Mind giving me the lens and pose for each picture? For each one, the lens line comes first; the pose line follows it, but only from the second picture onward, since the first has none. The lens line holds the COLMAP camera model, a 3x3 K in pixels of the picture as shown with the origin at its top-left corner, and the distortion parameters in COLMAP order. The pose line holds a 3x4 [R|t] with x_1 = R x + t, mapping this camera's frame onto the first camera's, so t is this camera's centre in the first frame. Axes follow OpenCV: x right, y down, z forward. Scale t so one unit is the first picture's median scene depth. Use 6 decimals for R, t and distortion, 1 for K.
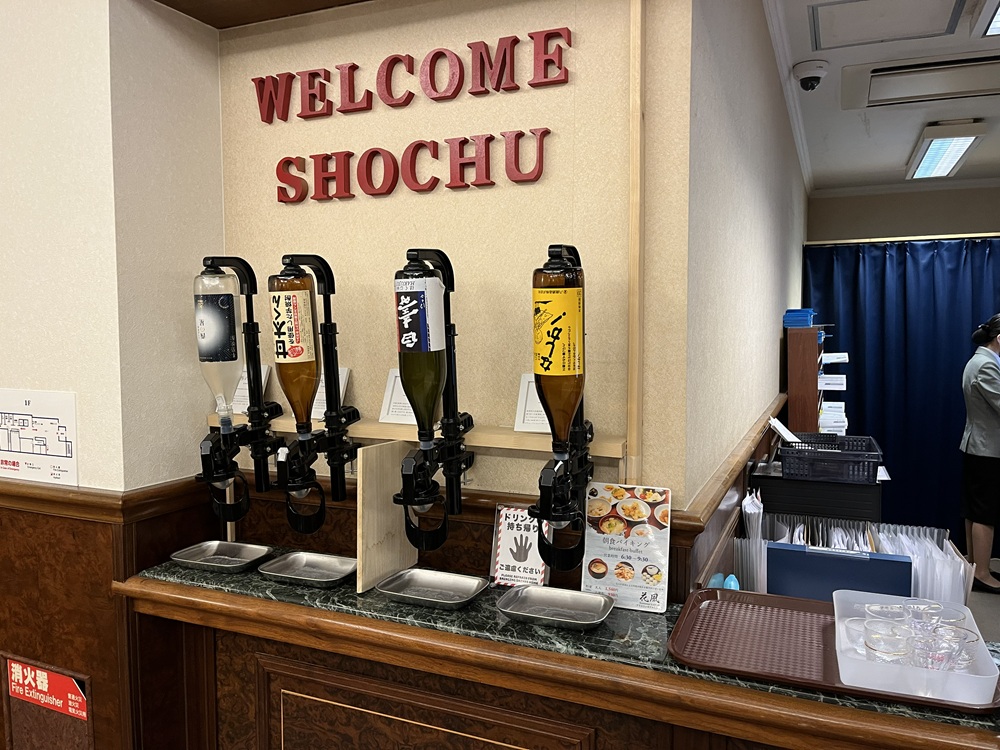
lens RADIAL K [[761.1, 0, 501.1], [0, 761.1, 373.5], [0, 0, 1]] dist [-0.001037, 0.016572]
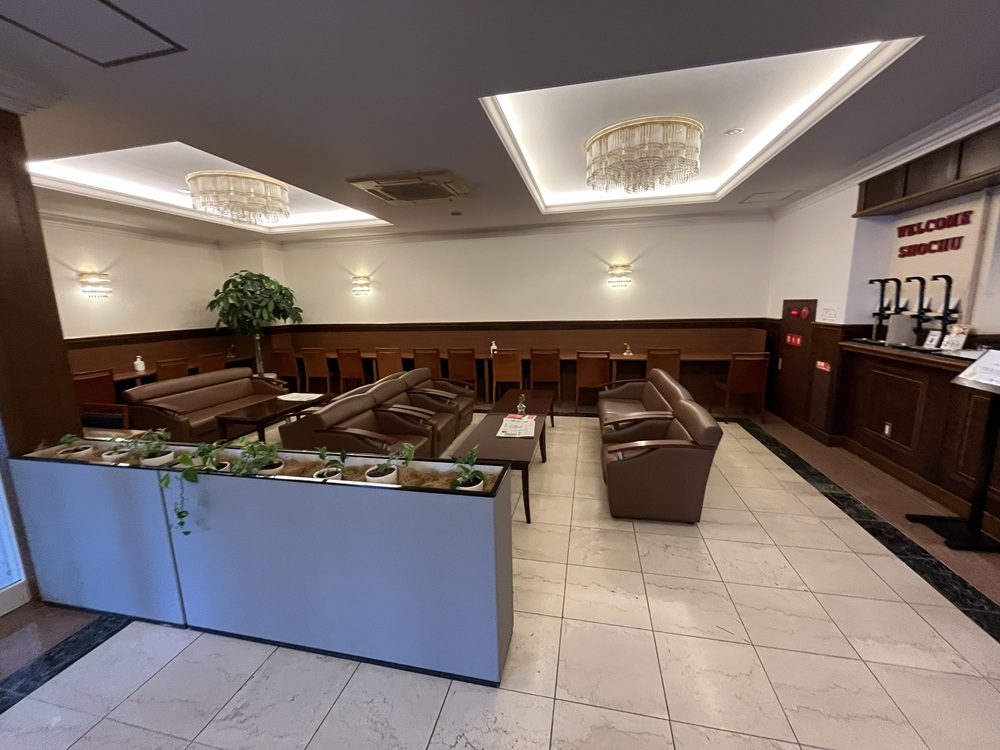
lens RADIAL K [[406.0, 0, 501.1], [0, 406.0, 373.7], [0, 0, 1]] dist [0.001909, -0.000217]
pose [[0.197300, 0.166866, -0.966038, 1.621634], [-0.044446, 0.985917, 0.161222, 0.143598], [0.979335, 0.011128, 0.201938, -1.646686]]
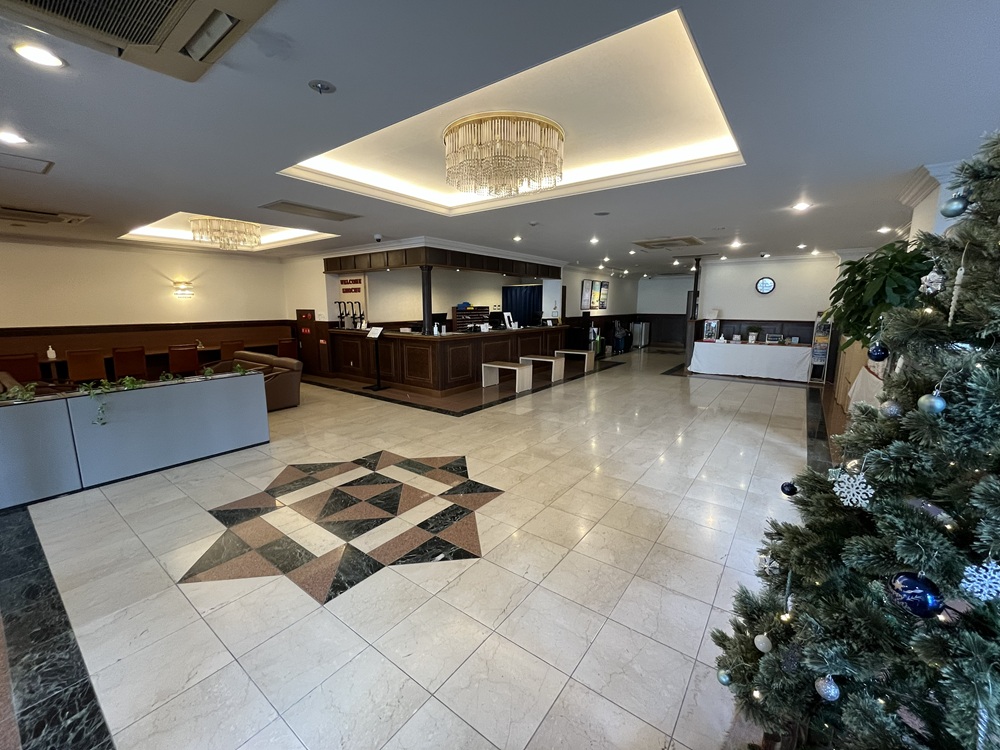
lens RADIAL K [[406.0, 0, 496.6], [0, 406.0, 373.4], [0, 0, 1]] dist [0.001909, -0.000217]
pose [[0.972607, 0.043277, -0.228390, 3.101363], [-0.020236, 0.994550, 0.102281, 0.249007], [0.231572, -0.094857, 0.968182, -3.991849]]
